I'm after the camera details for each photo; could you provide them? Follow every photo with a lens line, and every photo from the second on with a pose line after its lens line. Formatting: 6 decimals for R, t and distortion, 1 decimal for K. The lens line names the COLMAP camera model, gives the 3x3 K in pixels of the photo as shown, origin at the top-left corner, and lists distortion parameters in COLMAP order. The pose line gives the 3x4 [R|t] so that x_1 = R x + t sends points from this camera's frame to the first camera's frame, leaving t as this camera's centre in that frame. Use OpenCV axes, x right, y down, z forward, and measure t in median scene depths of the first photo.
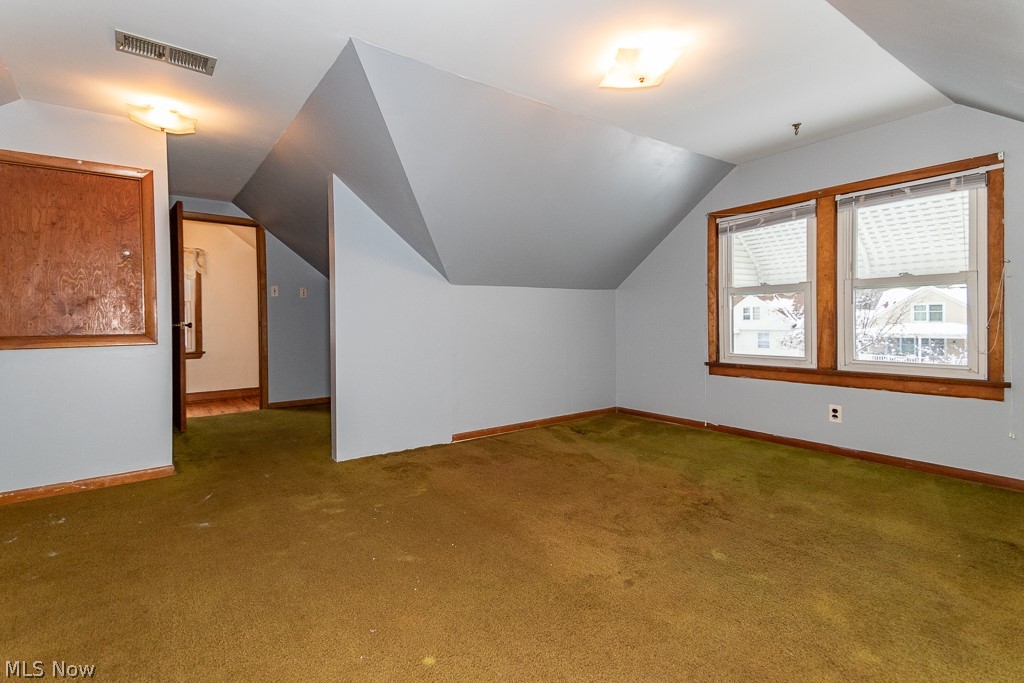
lens RADIAL K [[484.7, 0, 504.9], [0, 484.7, 317.3], [0, 0, 1]] dist [0.071135, -0.030299]
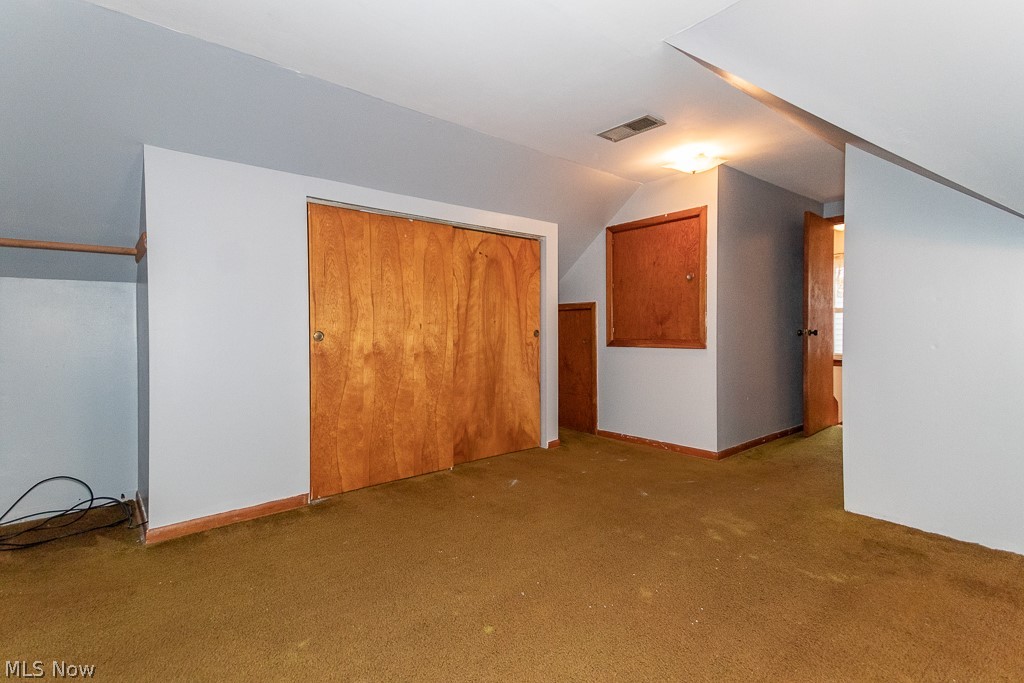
lens RADIAL K [[481.0, 0, 509.8], [0, 481.0, 332.4], [0, 0, 1]] dist [0.071176, -0.028320]
pose [[0.067329, 0.014480, -0.997626, 0.424444], [0.004203, 0.999882, 0.014796, -0.005697], [0.997722, -0.005189, 0.067260, 0.425238]]
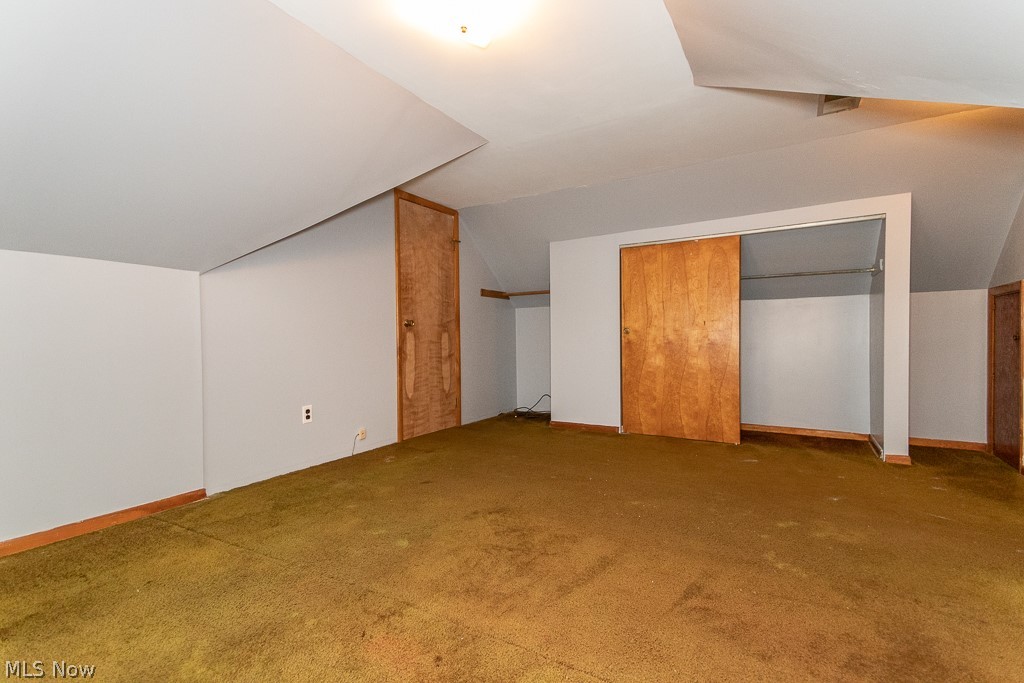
lens RADIAL K [[482.5, 0, 509.1], [0, 482.5, 346.1], [0, 0, 1]] dist [0.069825, -0.028167]
pose [[-0.915017, 0.027724, -0.402461, 0.393025], [0.018595, 0.999474, 0.026574, 0.012351], [0.402986, 0.016832, -0.915051, 1.271912]]
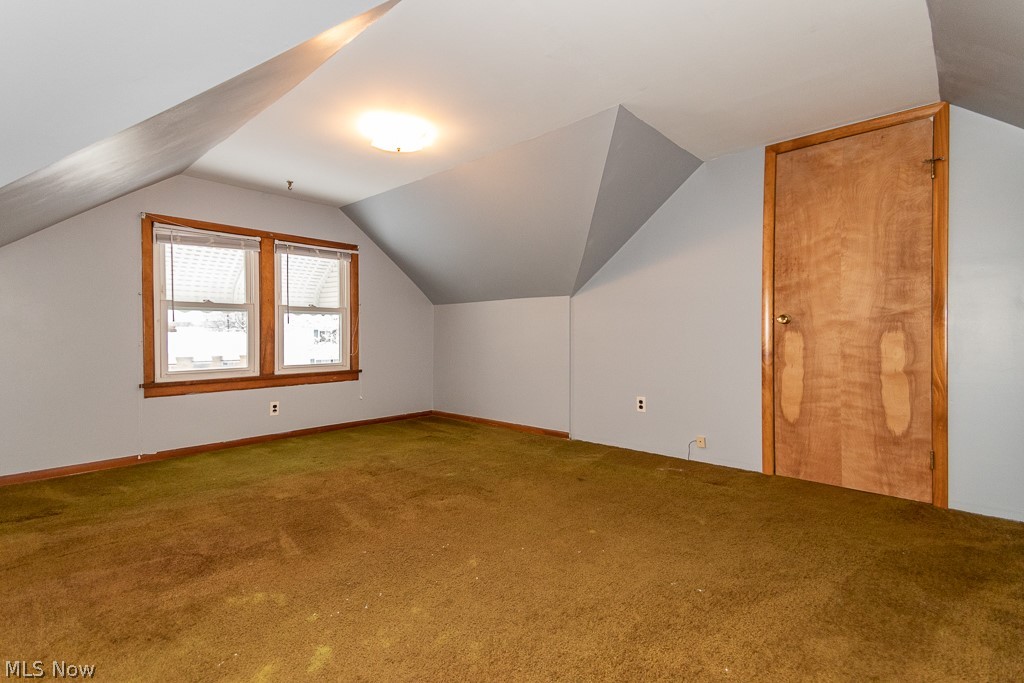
lens RADIAL K [[483.6, 0, 508.8], [0, 483.6, 338.2], [0, 0, 1]] dist [0.049604, -0.029042]
pose [[-0.207920, 0.008880, 0.978105, -0.731744], [0.002586, 0.999960, -0.008529, 0.025143], [-0.978142, 0.000757, -0.207935, 0.699392]]
